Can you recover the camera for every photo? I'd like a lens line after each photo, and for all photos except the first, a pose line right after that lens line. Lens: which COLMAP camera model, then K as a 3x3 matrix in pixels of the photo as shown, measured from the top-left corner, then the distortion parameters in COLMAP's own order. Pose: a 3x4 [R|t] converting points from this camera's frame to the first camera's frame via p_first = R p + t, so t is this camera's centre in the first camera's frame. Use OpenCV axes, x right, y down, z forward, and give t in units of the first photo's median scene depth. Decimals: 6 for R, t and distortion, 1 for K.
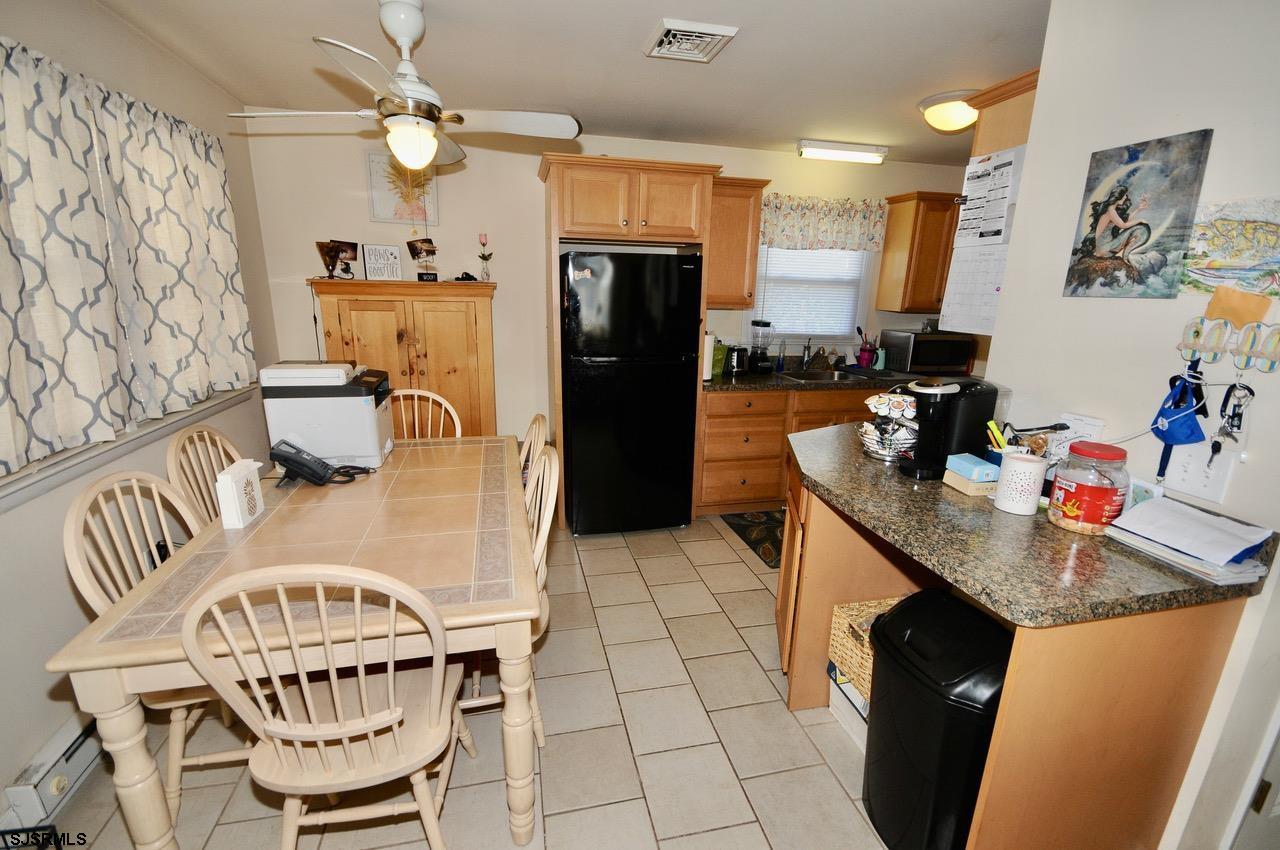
lens RADIAL K [[559.3, 0, 643.2], [0, 559.3, 428.2], [0, 0, 1]] dist [0.001820, -0.000550]
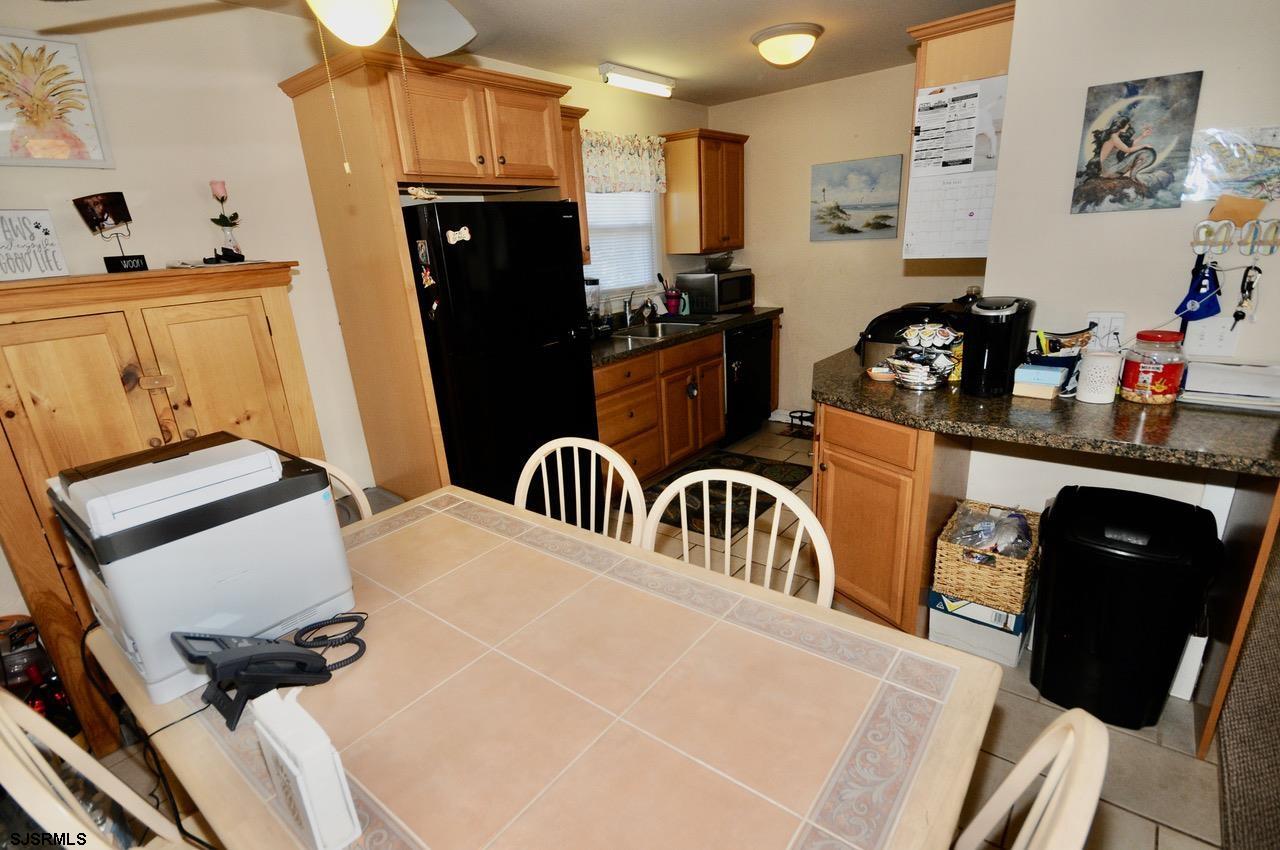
lens RADIAL K [[606.4, 0, 641.7], [0, 606.4, 429.1], [0, 0, 1]] dist [0.002550, -0.001442]
pose [[0.788068, -0.252548, 0.561398, -0.819708], [0.223924, 0.967101, 0.120721, -0.163645], [-0.573417, 0.030574, 0.818693, 0.518438]]
